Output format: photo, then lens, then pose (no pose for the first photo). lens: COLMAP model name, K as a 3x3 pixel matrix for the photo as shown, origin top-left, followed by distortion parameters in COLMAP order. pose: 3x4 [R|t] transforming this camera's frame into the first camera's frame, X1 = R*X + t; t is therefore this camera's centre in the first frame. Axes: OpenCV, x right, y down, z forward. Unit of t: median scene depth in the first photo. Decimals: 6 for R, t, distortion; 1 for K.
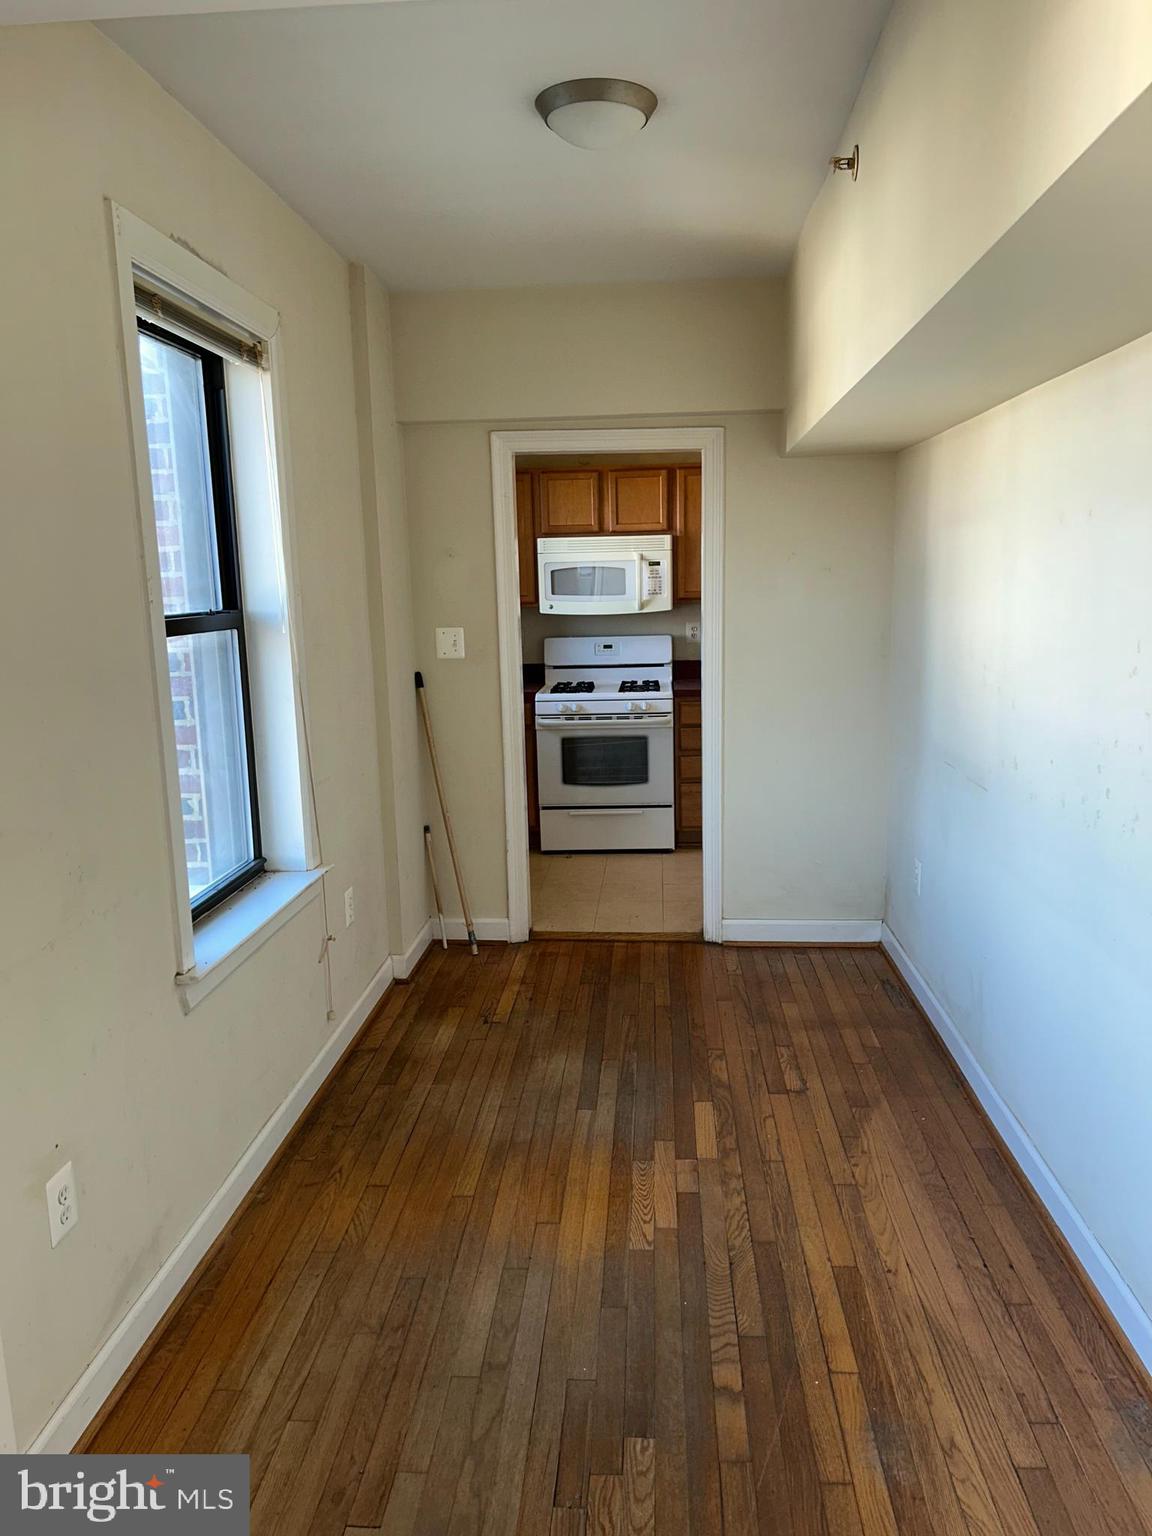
lens RADIAL K [[1144.1, 0, 576.1], [0, 1144.1, 777.3], [0, 0, 1]] dist [0.046566, -0.055412]
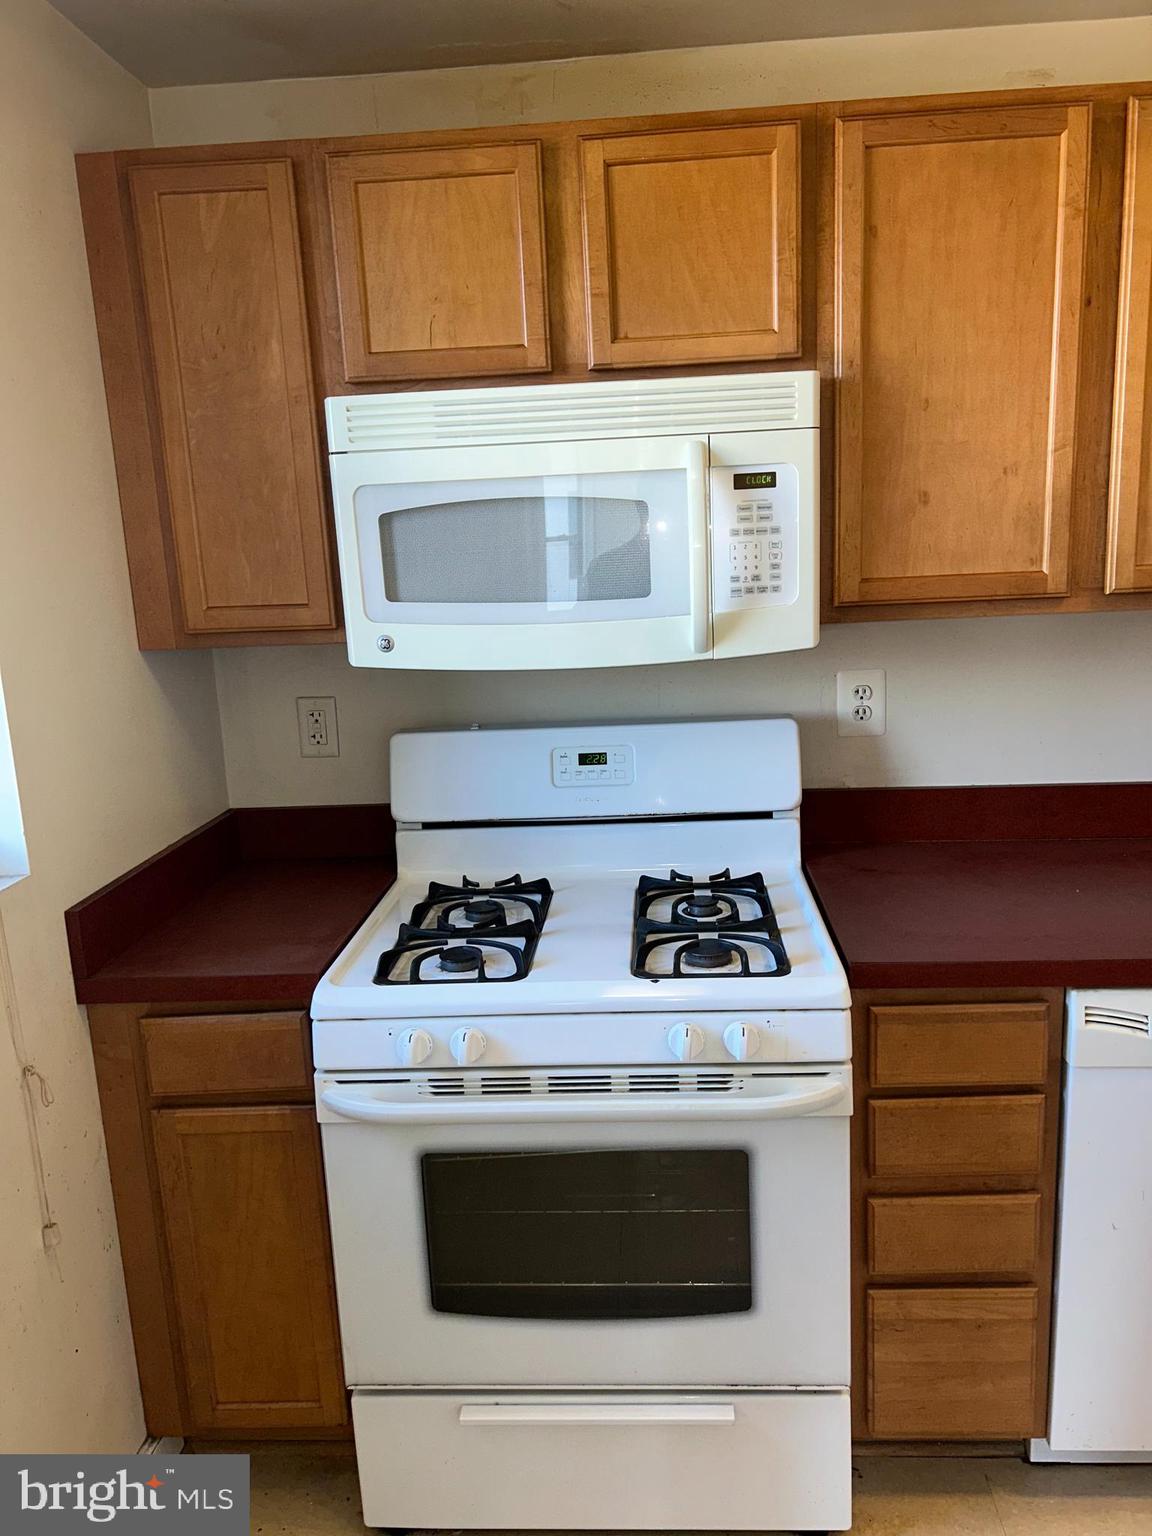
lens RADIAL K [[1144.1, 0, 571.6], [0, 1144.1, 760.9], [0, 0, 1]] dist [0.046566, -0.055412]
pose [[0.999777, -0.021021, -0.001817, 0.023830], [0.021043, 0.999691, 0.013248, -0.124069], [0.001538, -0.013284, 0.999911, 0.724208]]
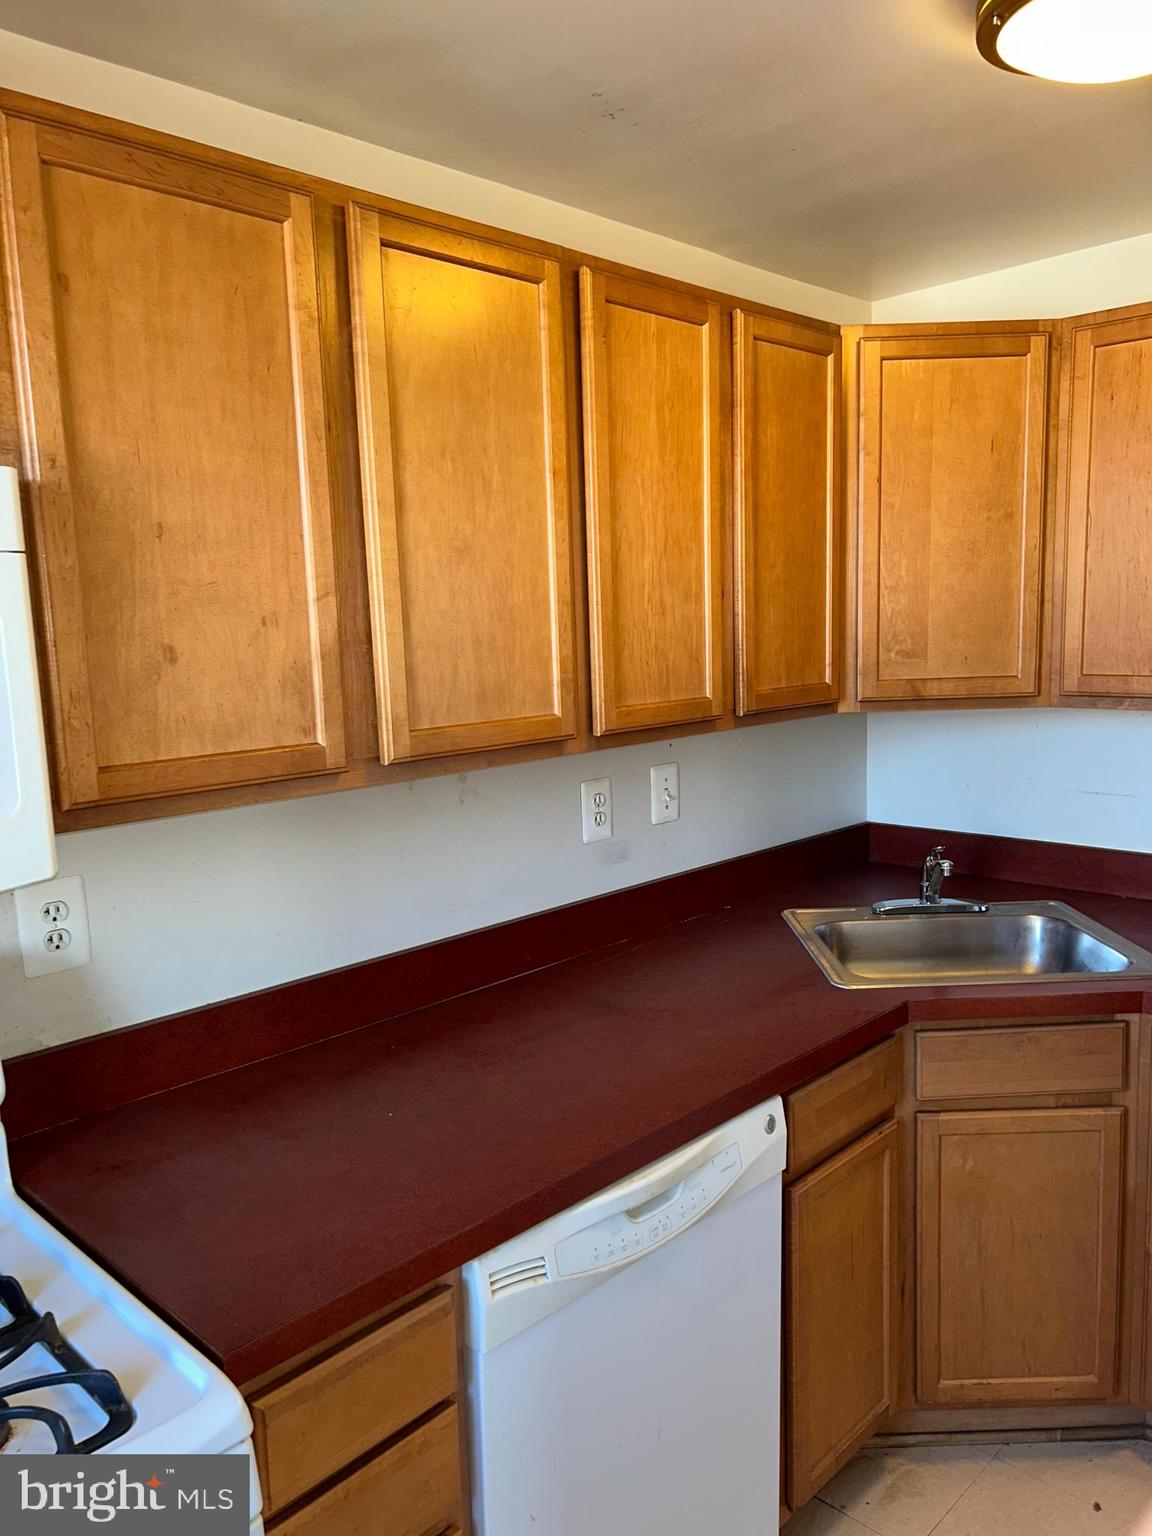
lens RADIAL K [[1144.1, 0, 589.1], [0, 1144.1, 770.8], [0, 0, 1]] dist [0.046566, -0.055412]
pose [[0.638203, -0.103568, 0.762870, -0.001336], [0.152139, 0.988335, 0.006900, -0.151859], [-0.754686, 0.111658, 0.646515, 0.817302]]
